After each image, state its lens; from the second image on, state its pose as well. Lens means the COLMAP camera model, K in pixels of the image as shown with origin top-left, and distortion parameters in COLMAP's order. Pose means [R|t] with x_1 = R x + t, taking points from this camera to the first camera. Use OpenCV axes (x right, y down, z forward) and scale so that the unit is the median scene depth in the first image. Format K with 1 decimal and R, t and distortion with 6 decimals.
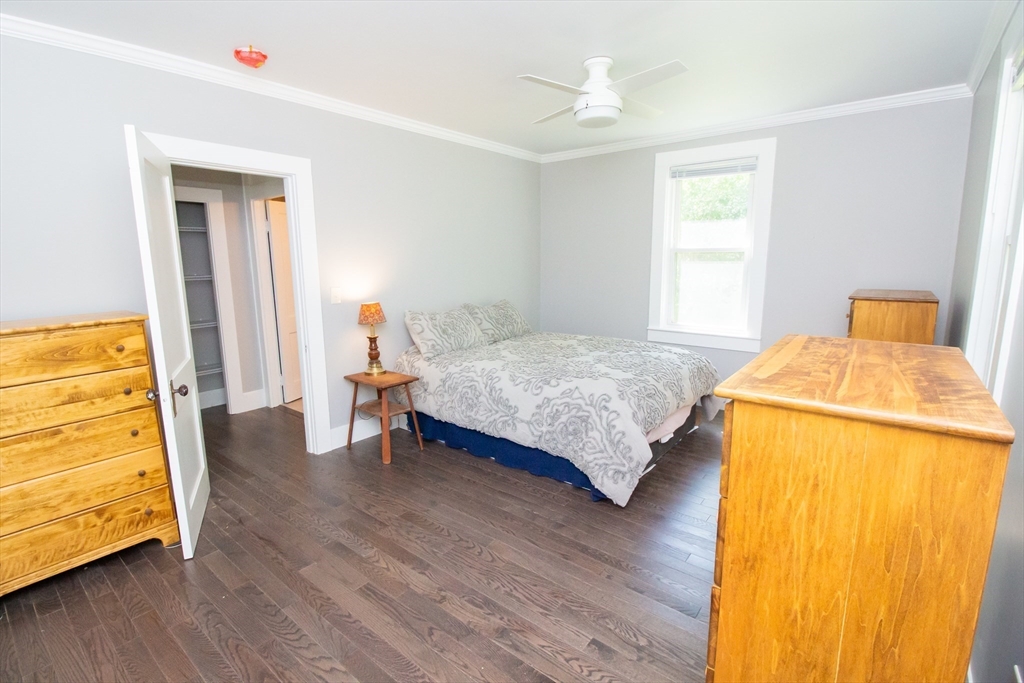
lens RADIAL K [[473.2, 0, 508.4], [0, 473.2, 335.7], [0, 0, 1]] dist [-0.000432, -0.014021]
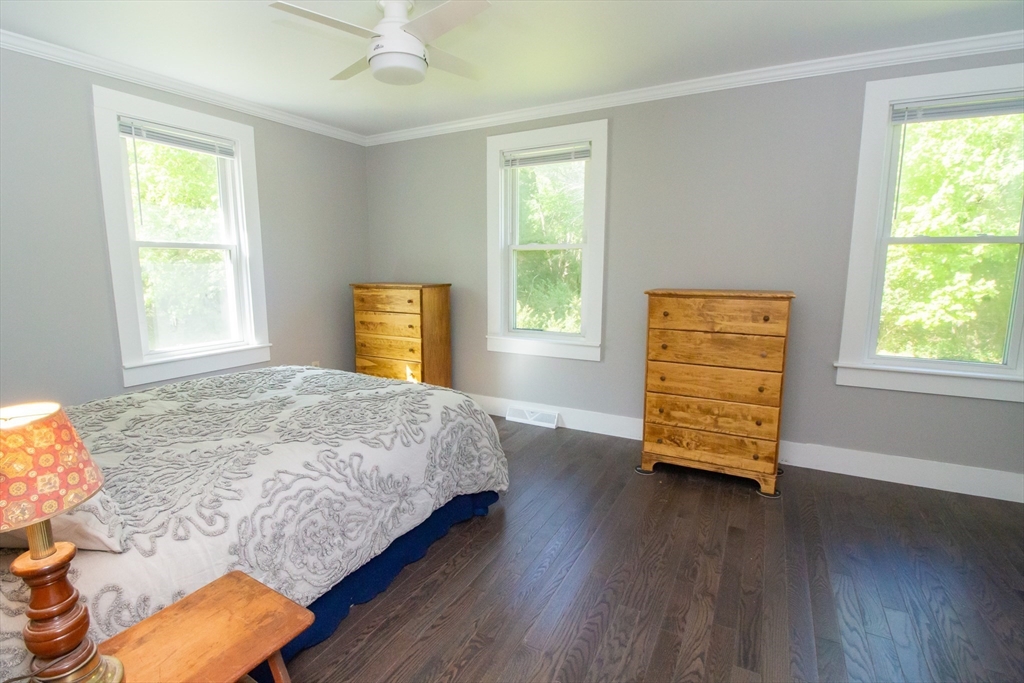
lens RADIAL K [[473.2, 0, 508.4], [0, 473.2, 335.7], [0, 0, 1]] dist [-0.000432, -0.014021]
pose [[-0.170425, -0.132429, 0.976431, -0.579050], [0.161648, 0.973746, 0.160279, -0.109345], [-0.972021, 0.185153, -0.144544, 0.882412]]
